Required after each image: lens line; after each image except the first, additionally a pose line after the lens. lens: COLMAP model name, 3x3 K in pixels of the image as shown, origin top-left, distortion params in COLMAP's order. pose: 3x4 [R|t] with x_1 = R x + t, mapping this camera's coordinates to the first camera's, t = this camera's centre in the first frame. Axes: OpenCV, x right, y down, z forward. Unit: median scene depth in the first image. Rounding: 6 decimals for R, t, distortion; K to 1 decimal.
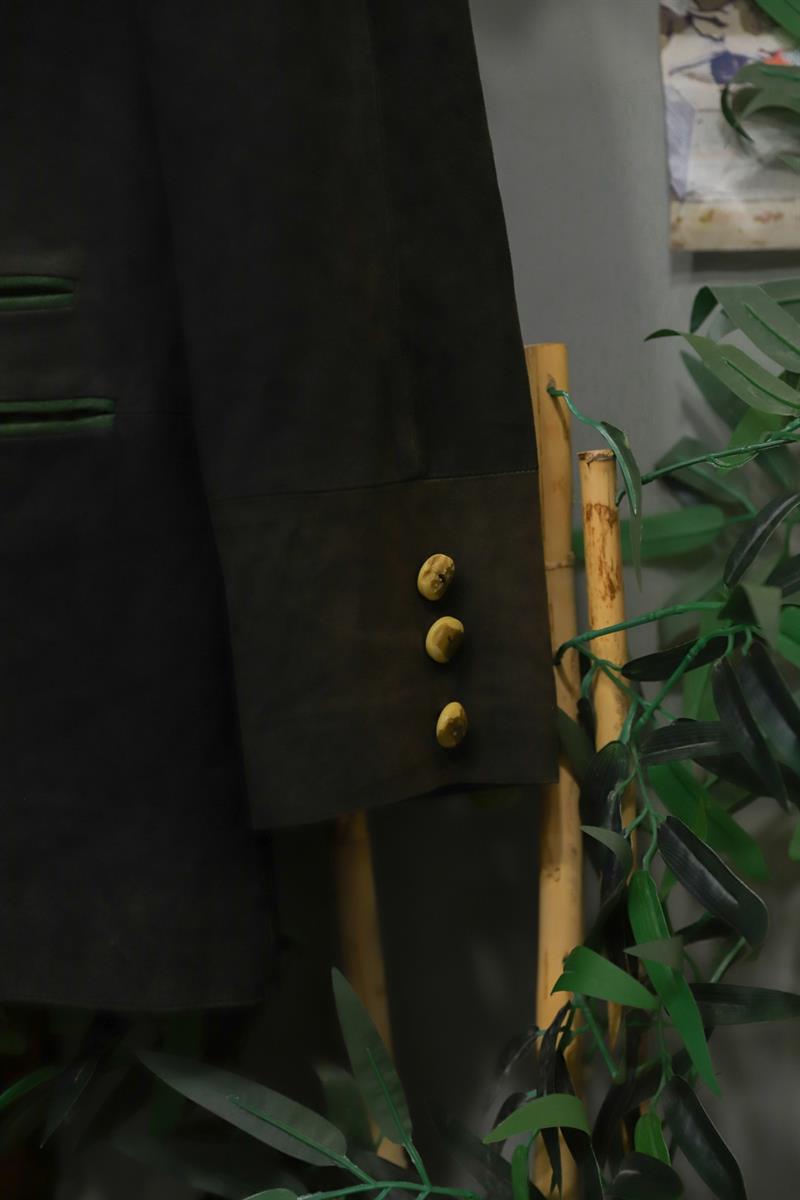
lens RADIAL K [[2223.3, 0, 401.3], [0, 2223.3, 598.5], [0, 0, 1]] dist [-0.044252, 0.000000]
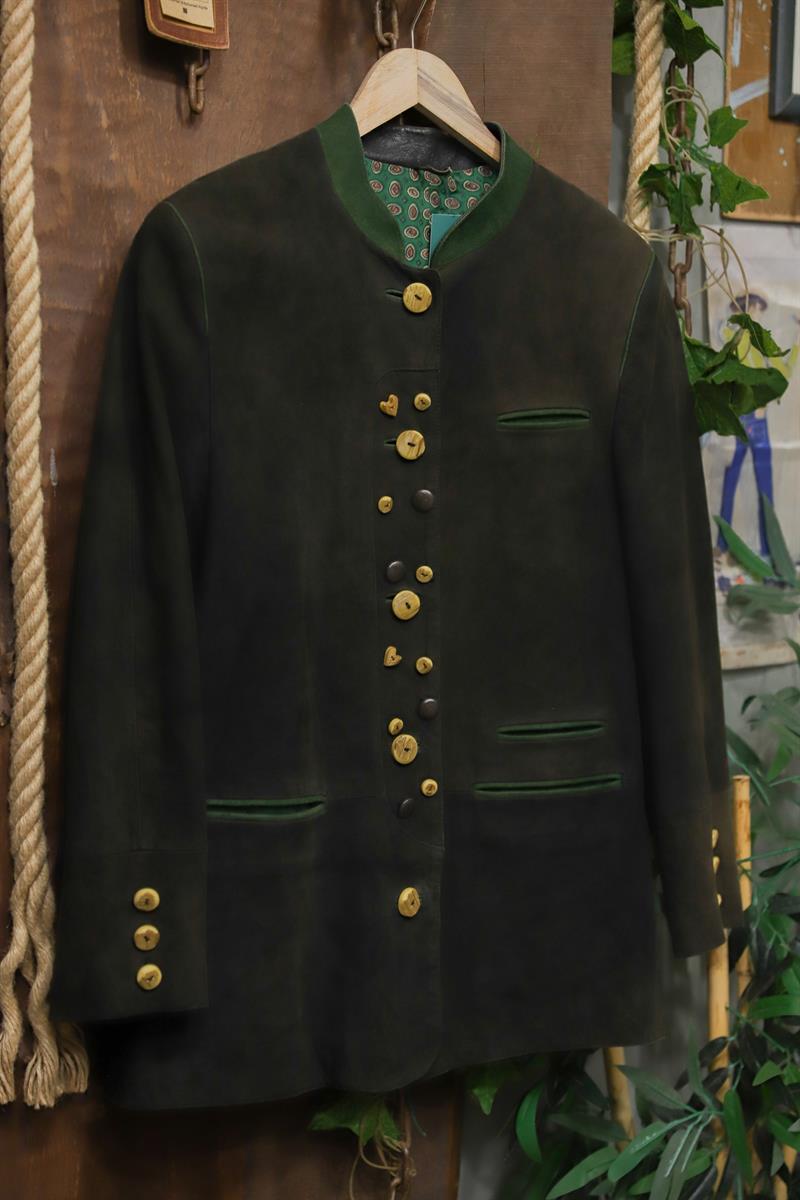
lens RADIAL K [[2223.3, 0, 402.4], [0, 2223.3, 599.8], [0, 0, 1]] dist [-0.044252, 0.000000]
pose [[0.858740, -0.013691, 0.512228, -1.367156], [0.030778, 0.999216, -0.024892, -0.201382], [-0.511486, 0.037141, 0.858489, -0.768260]]
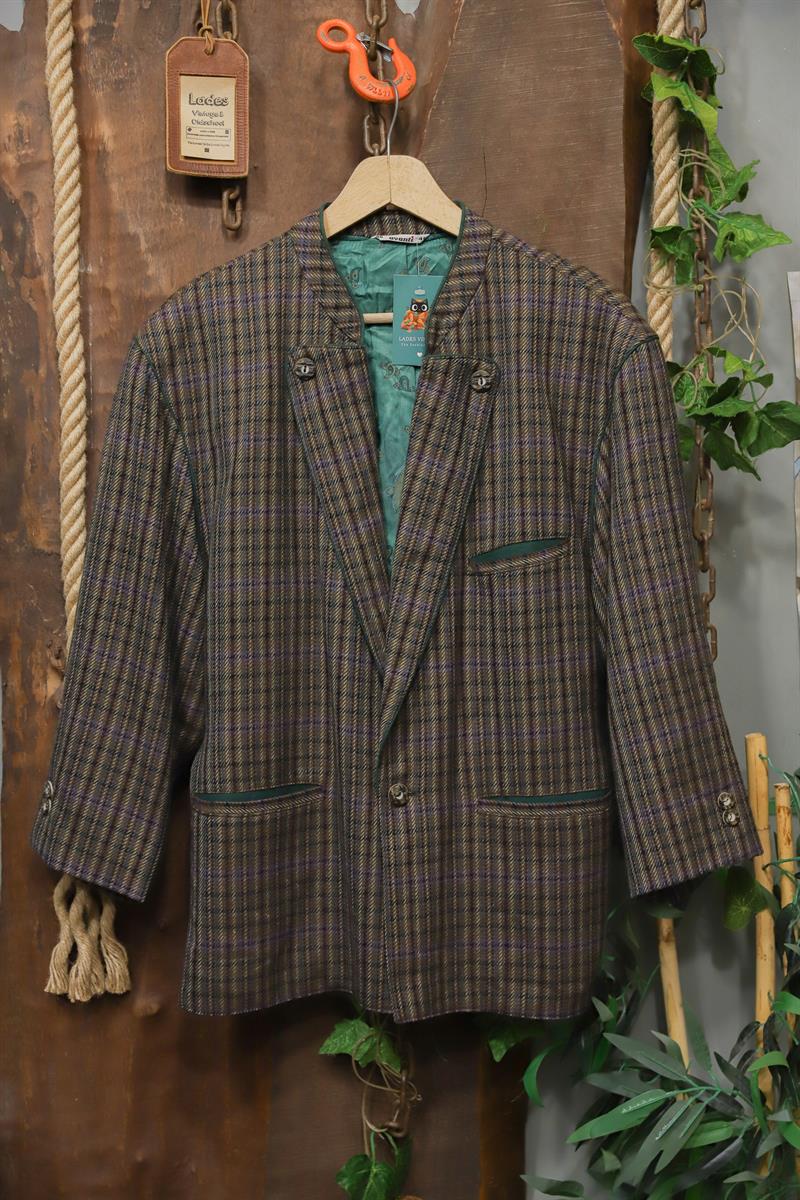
lens RADIAL K [[1662.2, 0, 395.3], [0, 1662.2, 604.5], [0, 0, 1]] dist [-0.034521, 0.000000]
pose [[0.999509, -0.008197, -0.030233, -0.280355], [0.007607, 0.999779, -0.019587, -0.232082], [0.030387, 0.019347, 0.999351, -0.834642]]
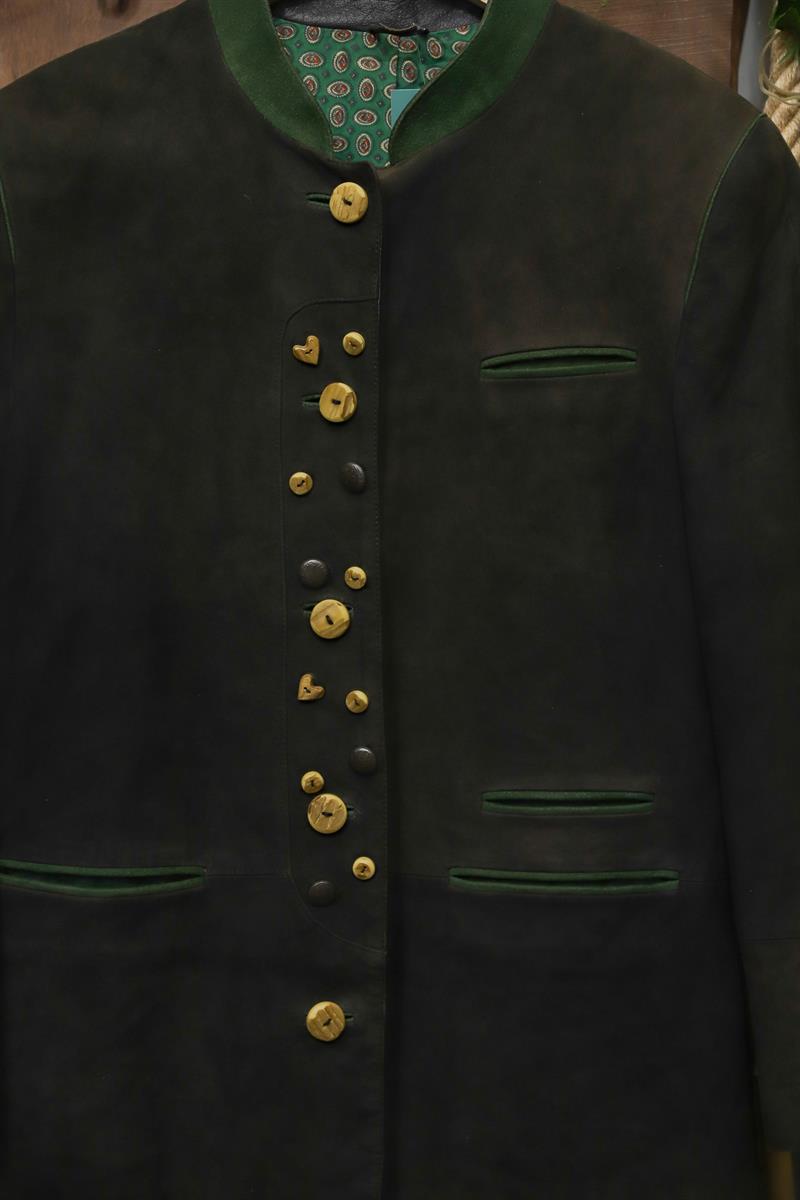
lens RADIAL K [[1914.9, 0, 397.7], [0, 1914.9, 596.8], [0, 0, 1]] dist [-0.028441, 0.000000]
pose [[0.999760, 0.011096, -0.018898, -0.282324], [-0.011915, 0.998969, -0.043812, -0.205630], [0.018392, 0.044027, 0.998861, -0.330667]]
